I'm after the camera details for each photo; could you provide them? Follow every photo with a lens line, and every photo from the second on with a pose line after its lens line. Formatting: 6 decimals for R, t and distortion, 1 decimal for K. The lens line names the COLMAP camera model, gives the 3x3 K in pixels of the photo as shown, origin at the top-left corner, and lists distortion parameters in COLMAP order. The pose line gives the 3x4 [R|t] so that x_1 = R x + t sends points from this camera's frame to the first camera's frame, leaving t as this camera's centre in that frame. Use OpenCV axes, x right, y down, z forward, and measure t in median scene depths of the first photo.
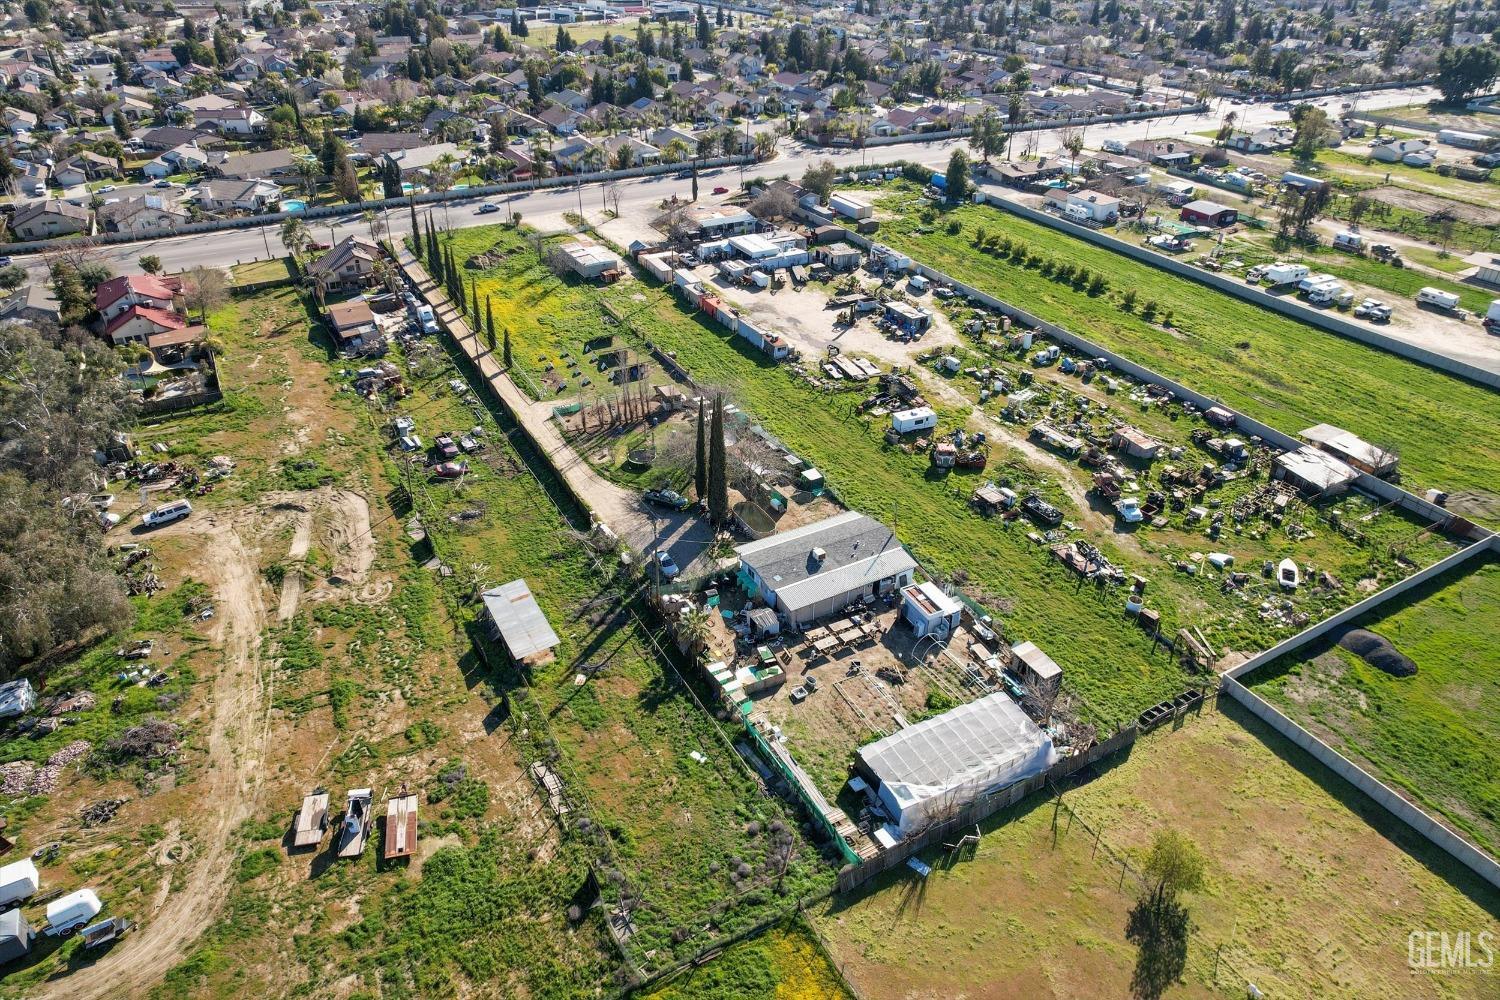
lens RADIAL K [[959.0, 0, 755.4], [0, 959.0, 500.4], [0, 0, 1]] dist [-0.074880, 0.068477]
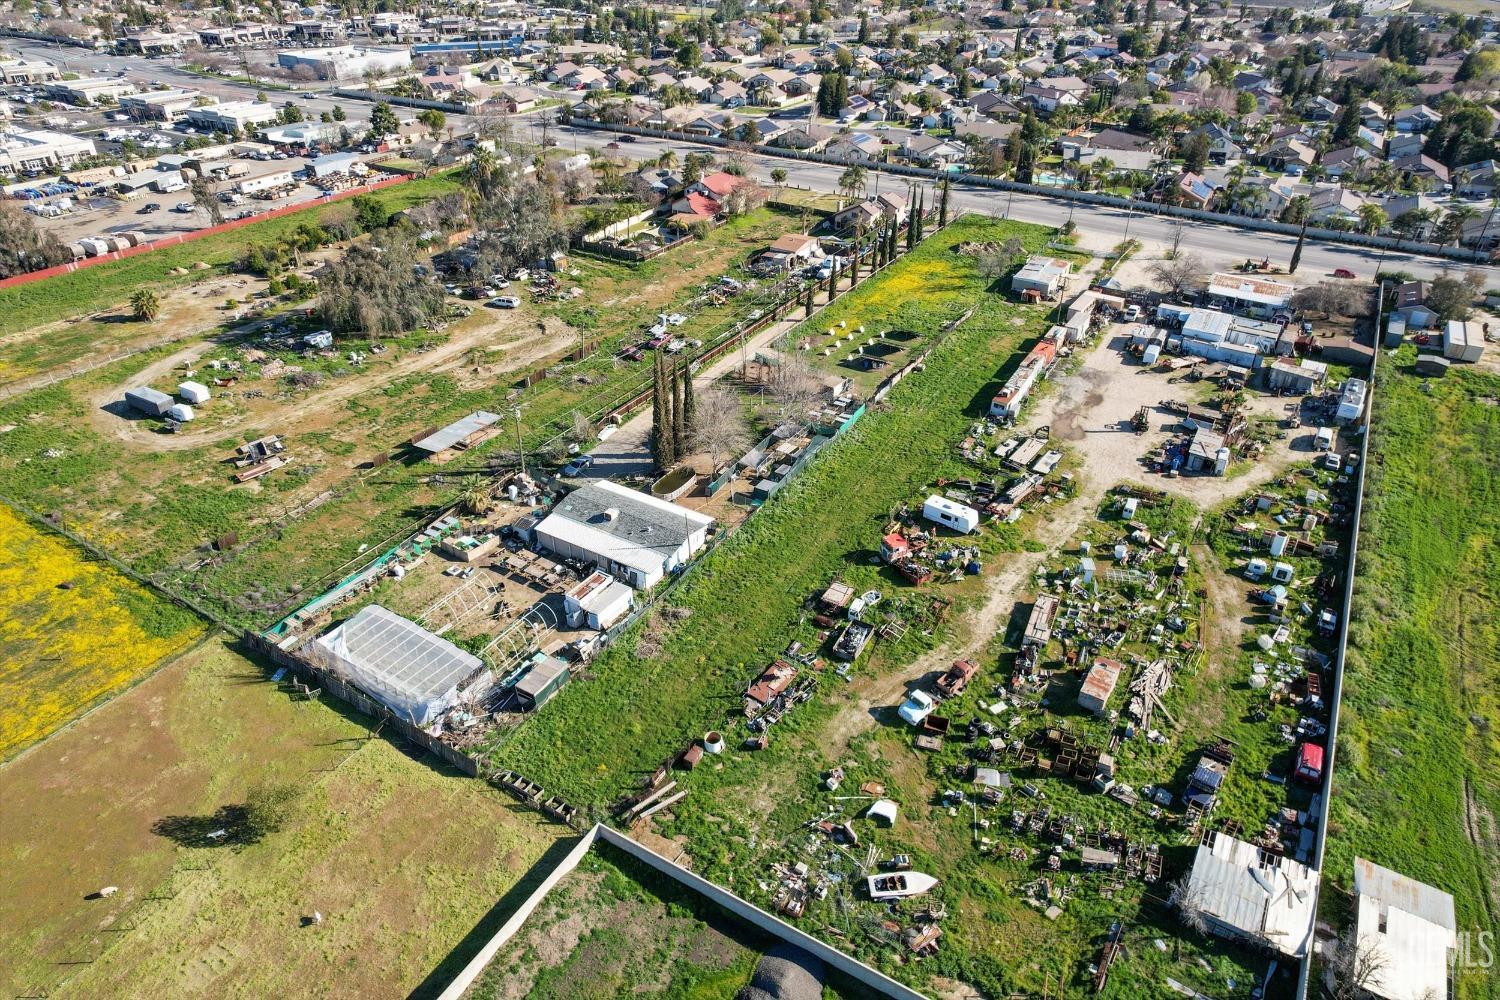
lens RADIAL K [[959.0, 0, 755.4], [0, 959.0, 500.4], [0, 0, 1]] dist [-0.074880, 0.068477]
pose [[0.488863, 0.463239, -0.739204, 0.623062], [-0.466398, 0.854878, 0.227282, -0.183883], [0.737215, 0.233654, 0.633972, 0.304484]]
